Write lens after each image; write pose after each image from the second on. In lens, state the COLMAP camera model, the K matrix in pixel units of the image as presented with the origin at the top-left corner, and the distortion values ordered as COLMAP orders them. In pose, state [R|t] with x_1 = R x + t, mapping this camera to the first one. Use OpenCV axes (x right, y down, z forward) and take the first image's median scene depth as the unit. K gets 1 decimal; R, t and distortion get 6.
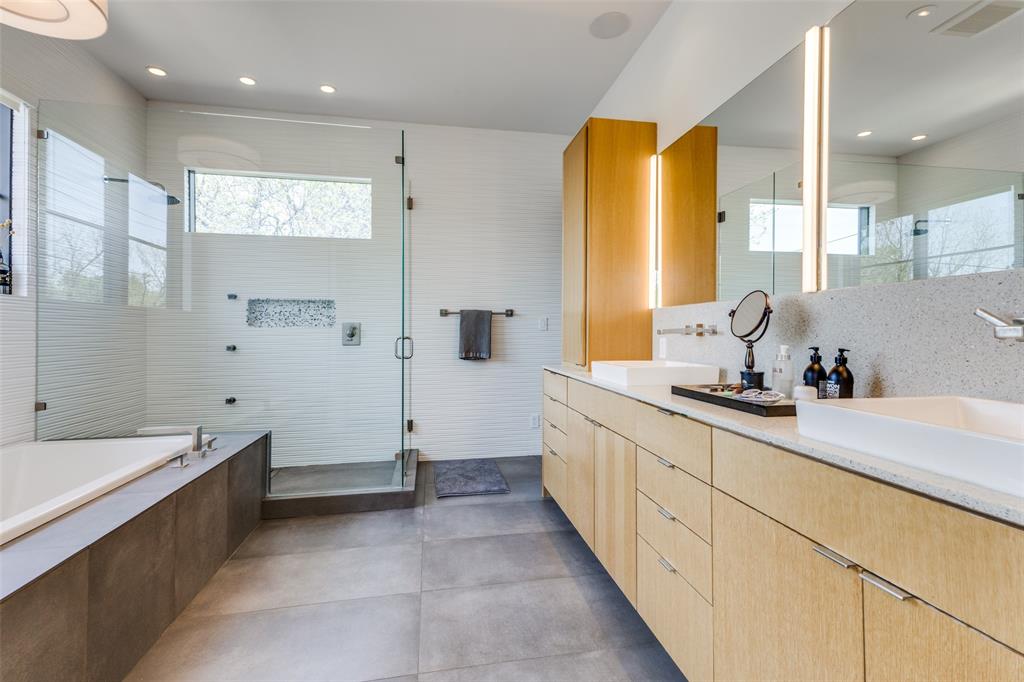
lens RADIAL K [[463.4, 0, 514.2], [0, 463.4, 335.7], [0, 0, 1]] dist [0.004969, -0.000203]
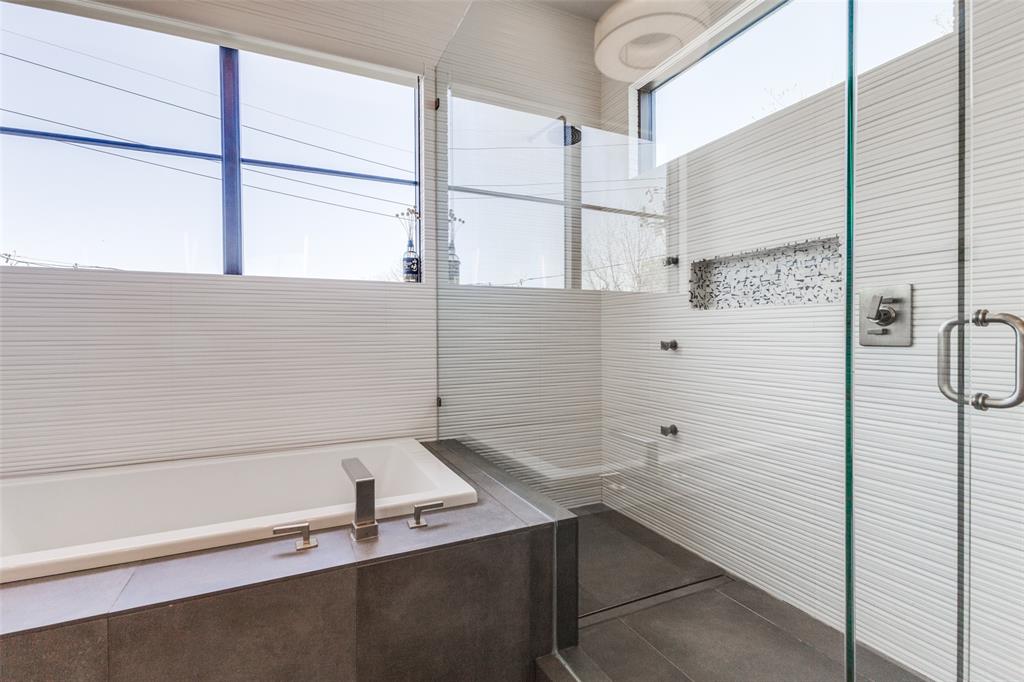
lens RADIAL K [[463.4, 0, 517.3], [0, 463.4, 341.6], [0, 0, 1]] dist [0.004969, -0.000203]
pose [[0.243454, 0.014617, -0.969802, -0.061717], [-0.005258, 0.999892, 0.013750, 0.013835], [0.969898, 0.001752, 0.243505, 0.648696]]
